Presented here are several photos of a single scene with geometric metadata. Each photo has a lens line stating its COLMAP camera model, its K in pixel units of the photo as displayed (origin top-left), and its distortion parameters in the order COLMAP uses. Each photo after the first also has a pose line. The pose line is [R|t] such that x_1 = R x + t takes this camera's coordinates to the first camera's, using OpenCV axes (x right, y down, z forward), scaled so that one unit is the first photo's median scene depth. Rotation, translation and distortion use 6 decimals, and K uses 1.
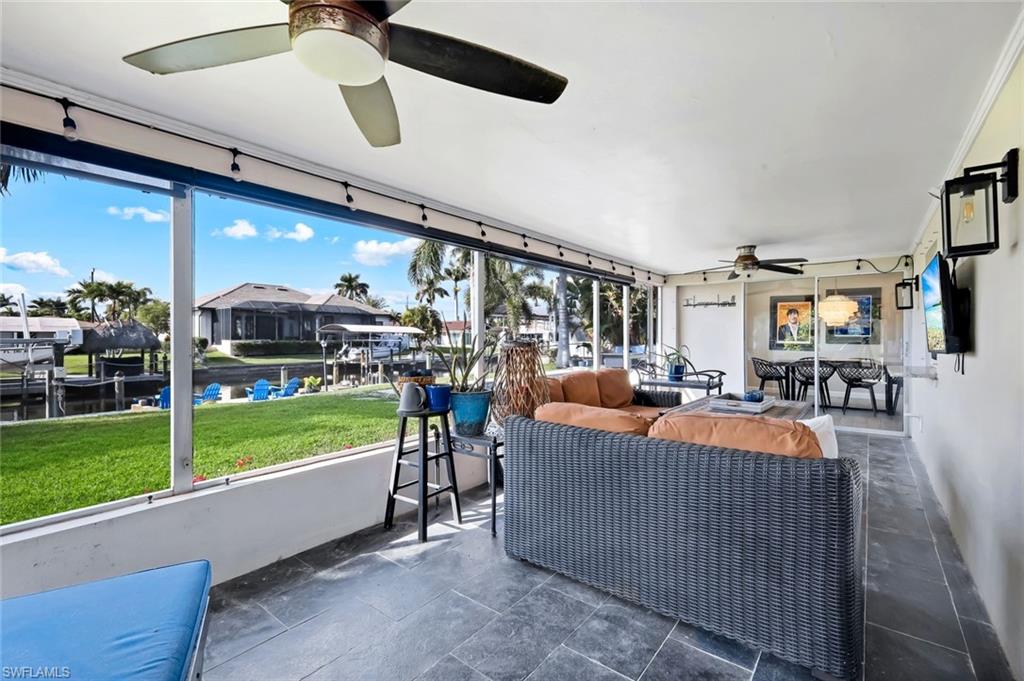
lens RADIAL K [[437.4, 0, 509.7], [0, 437.4, 336.1], [0, 0, 1]] dist [-0.002215, -0.000052]
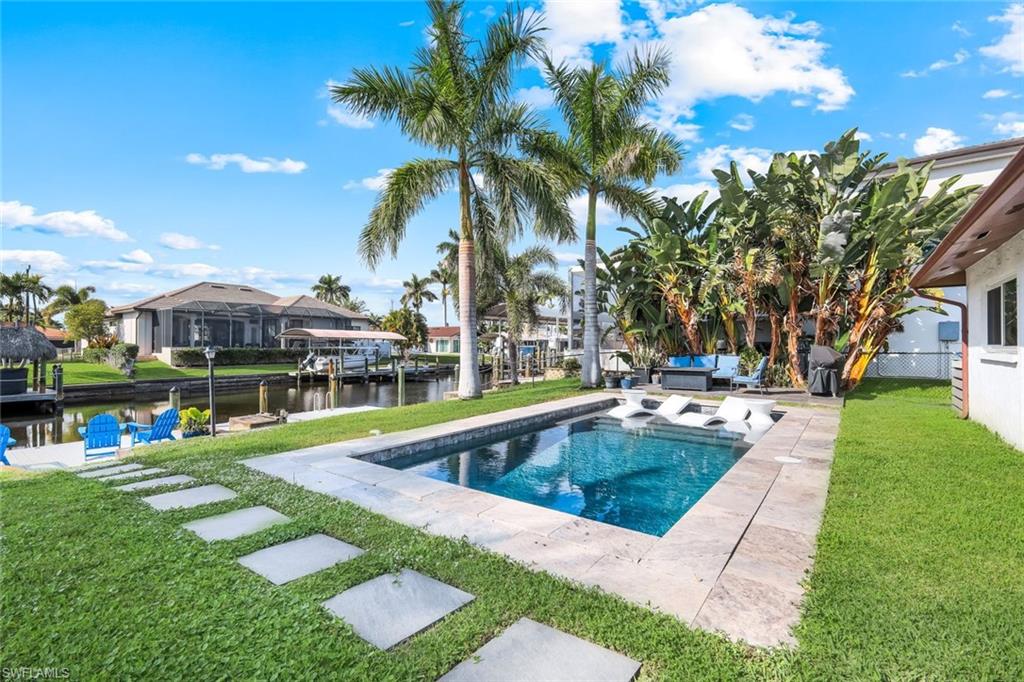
lens RADIAL K [[450.6, 0, 509.0], [0, 450.6, 334.6], [0, 0, 1]] dist [0.004543, -0.000231]
pose [[0.999842, 0.002554, 0.017619, -0.008809], [-0.002205, 0.999802, -0.019781, 0.000907], [-0.017666, 0.019739, 0.999649, 0.114380]]
